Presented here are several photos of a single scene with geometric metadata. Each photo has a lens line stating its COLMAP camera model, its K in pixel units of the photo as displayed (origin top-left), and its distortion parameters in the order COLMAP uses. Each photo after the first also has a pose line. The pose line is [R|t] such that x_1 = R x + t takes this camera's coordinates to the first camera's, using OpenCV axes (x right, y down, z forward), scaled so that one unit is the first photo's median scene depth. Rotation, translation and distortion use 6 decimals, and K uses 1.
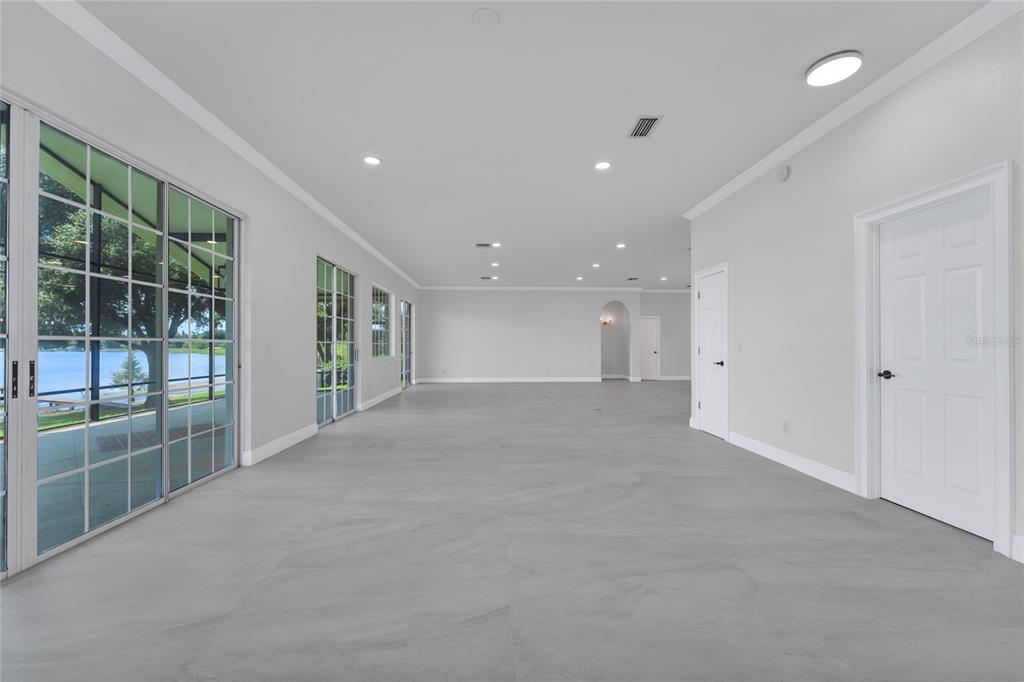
lens RADIAL K [[405.9, 0, 515.9], [0, 405.9, 342.1], [0, 0, 1]] dist [-0.002828, -0.000089]
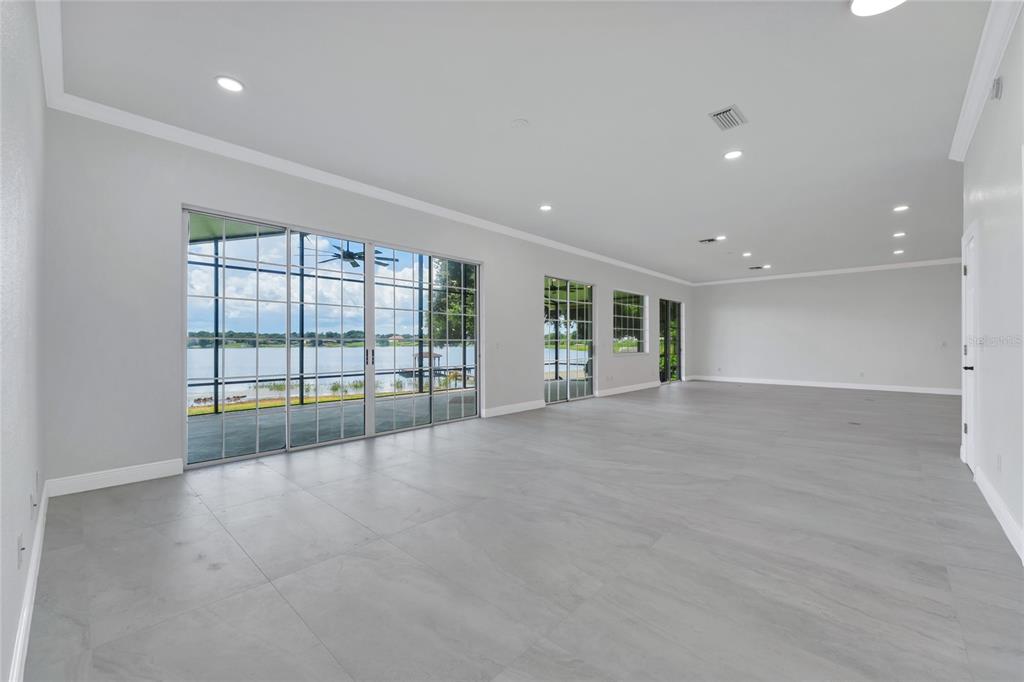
lens RADIAL K [[405.9, 0, 515.9], [0, 405.9, 342.1], [0, 0, 1]] dist [-0.002828, -0.000089]
pose [[0.709156, -0.001733, -0.705050, 0.378780], [0.006628, 0.999969, 0.004209, -0.000603], [0.705021, -0.007659, 0.709145, -0.031553]]
